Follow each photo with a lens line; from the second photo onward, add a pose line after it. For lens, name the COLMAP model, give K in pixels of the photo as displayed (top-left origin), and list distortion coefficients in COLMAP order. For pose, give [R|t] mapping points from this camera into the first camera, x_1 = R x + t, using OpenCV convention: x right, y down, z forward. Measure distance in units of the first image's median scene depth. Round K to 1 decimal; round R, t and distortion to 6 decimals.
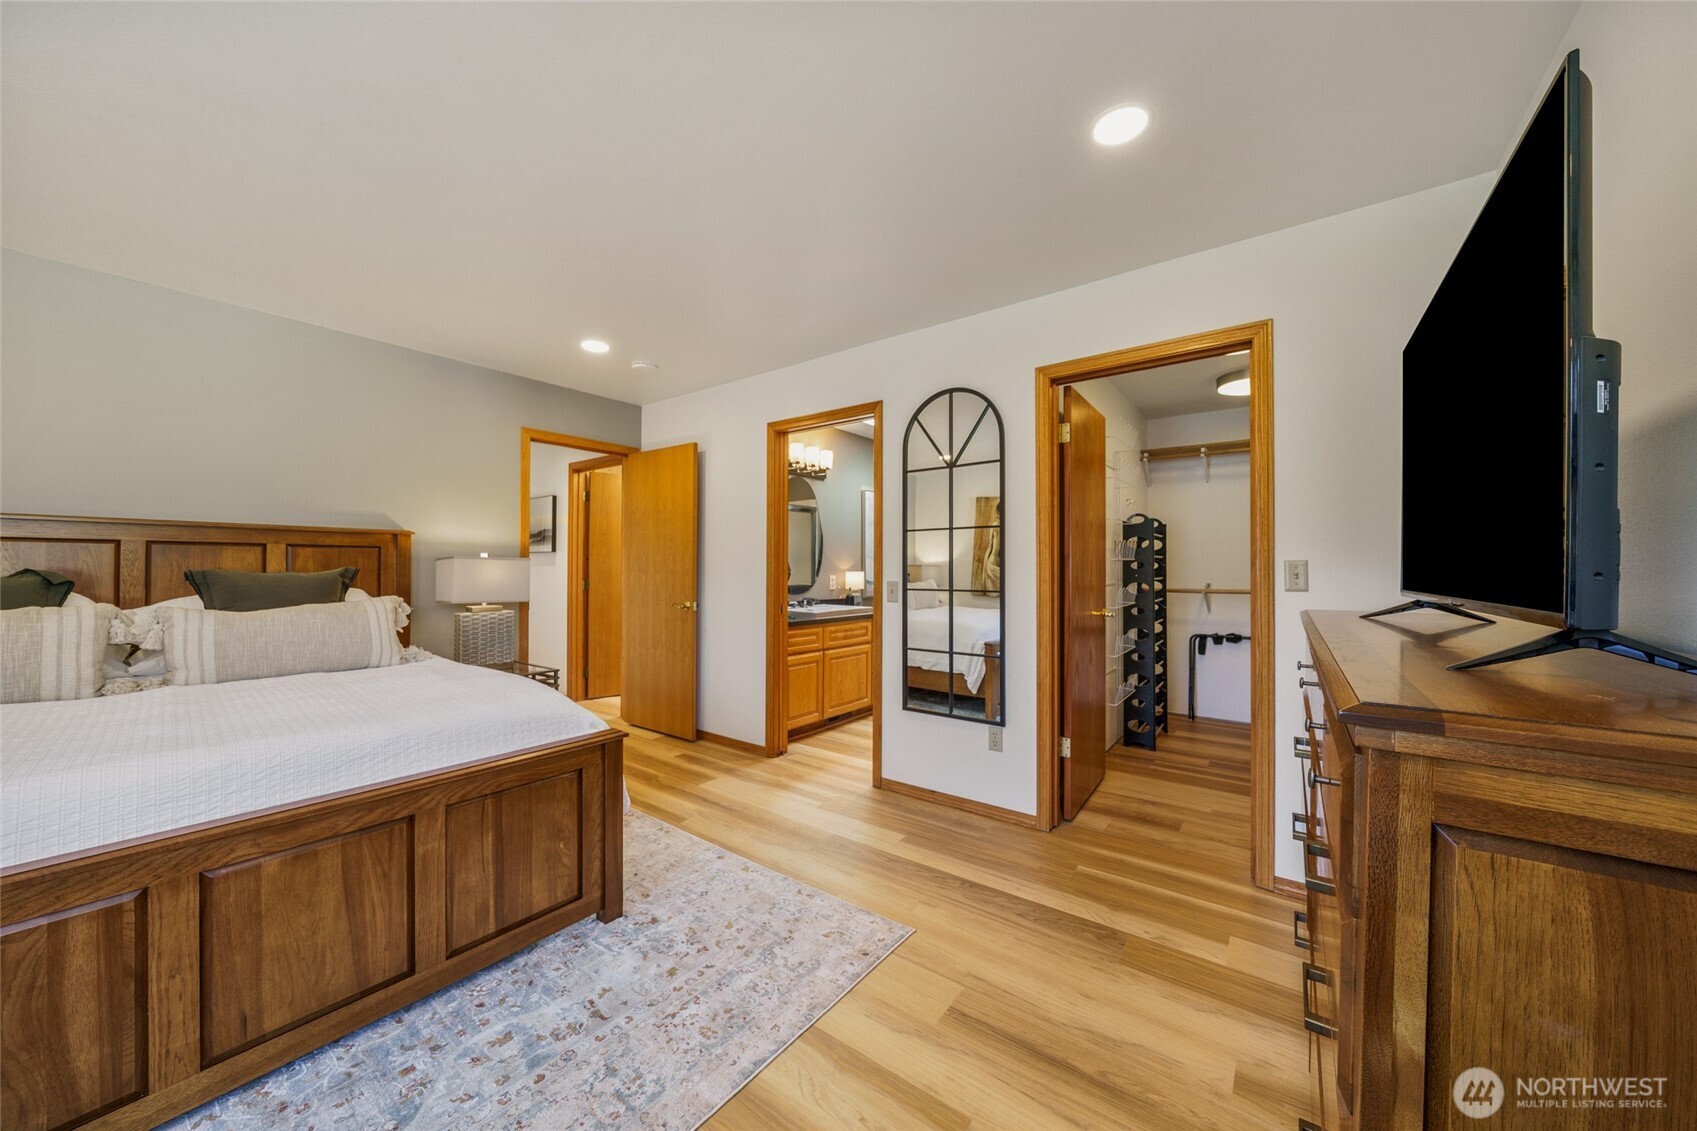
lens RADIAL K [[586.1, 0, 843.1], [0, 586.1, 570.1], [0, 0, 1]] dist [-0.001755, -0.000119]
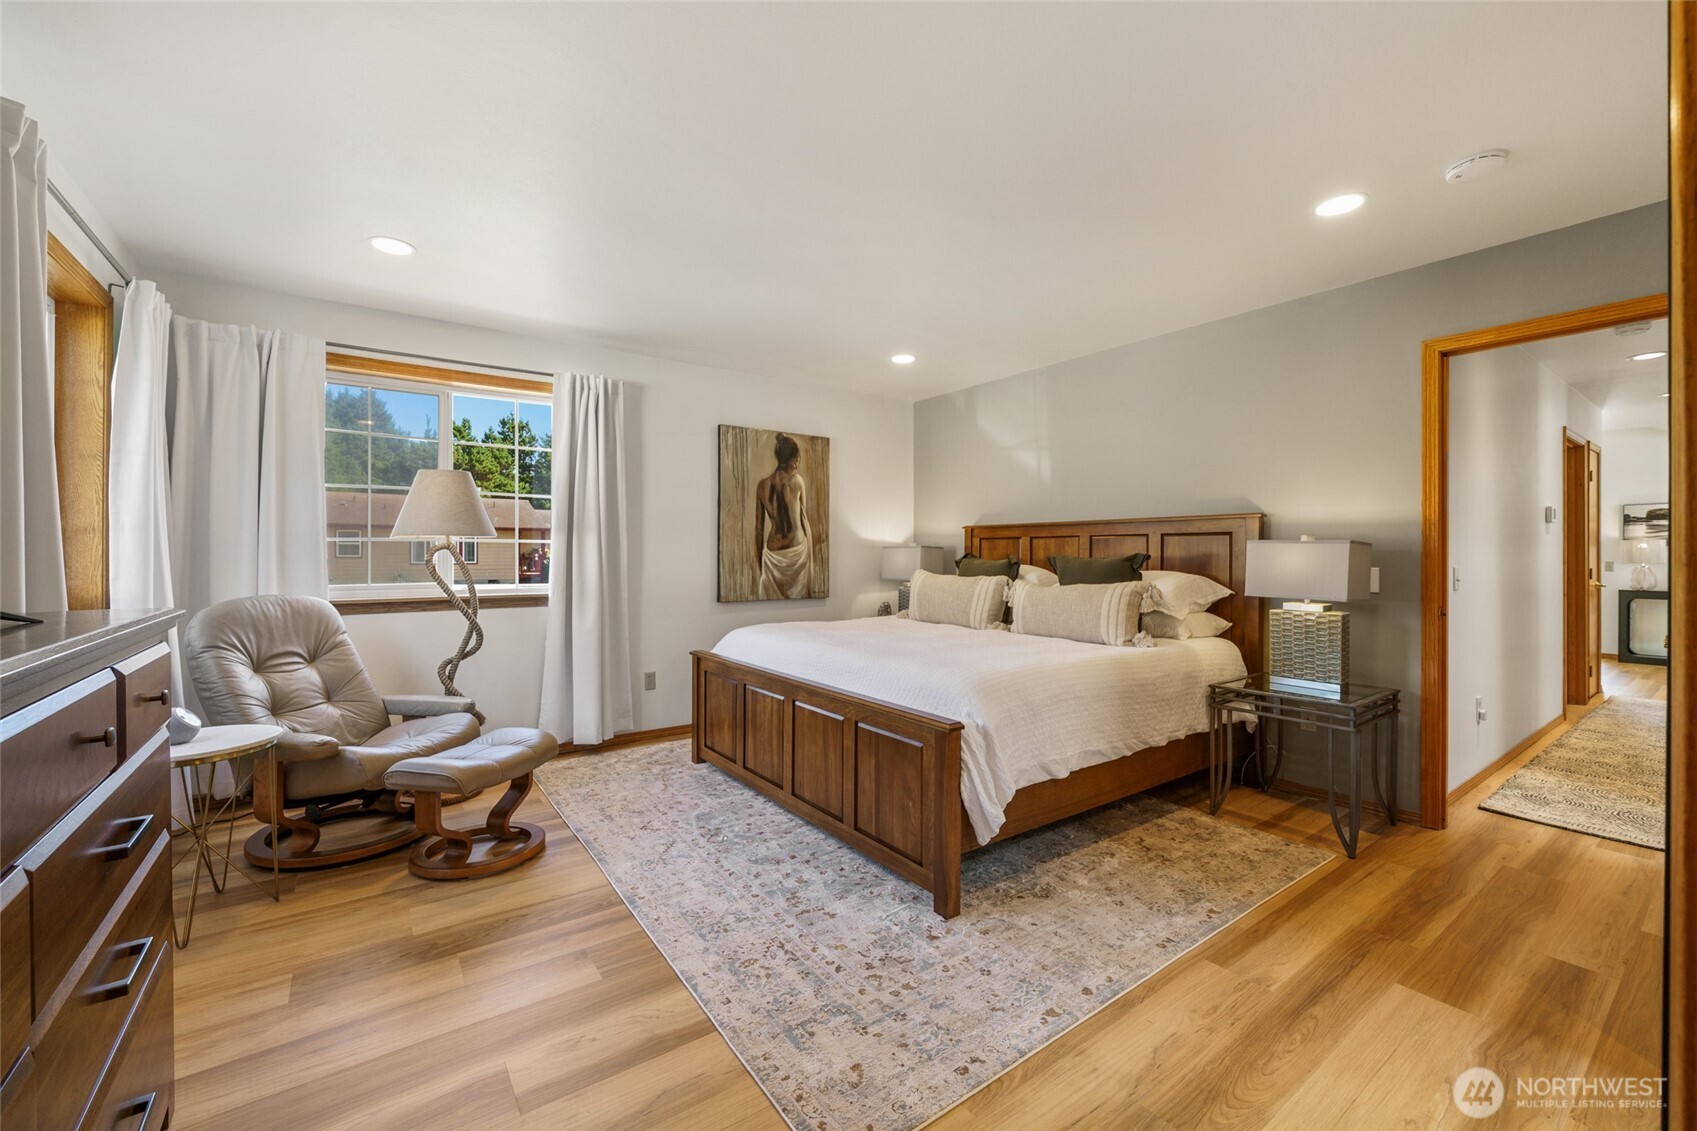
lens RADIAL K [[682.1, 0, 843.2], [0, 682.1, 559.6], [0, 0, 1]] dist [-0.007785, 0.000526]
pose [[-0.288756, 0.003705, -0.957396, 0.803489], [-0.003414, 0.999982, 0.004900, 0.003752], [0.957397, 0.004683, -0.288738, 1.283507]]
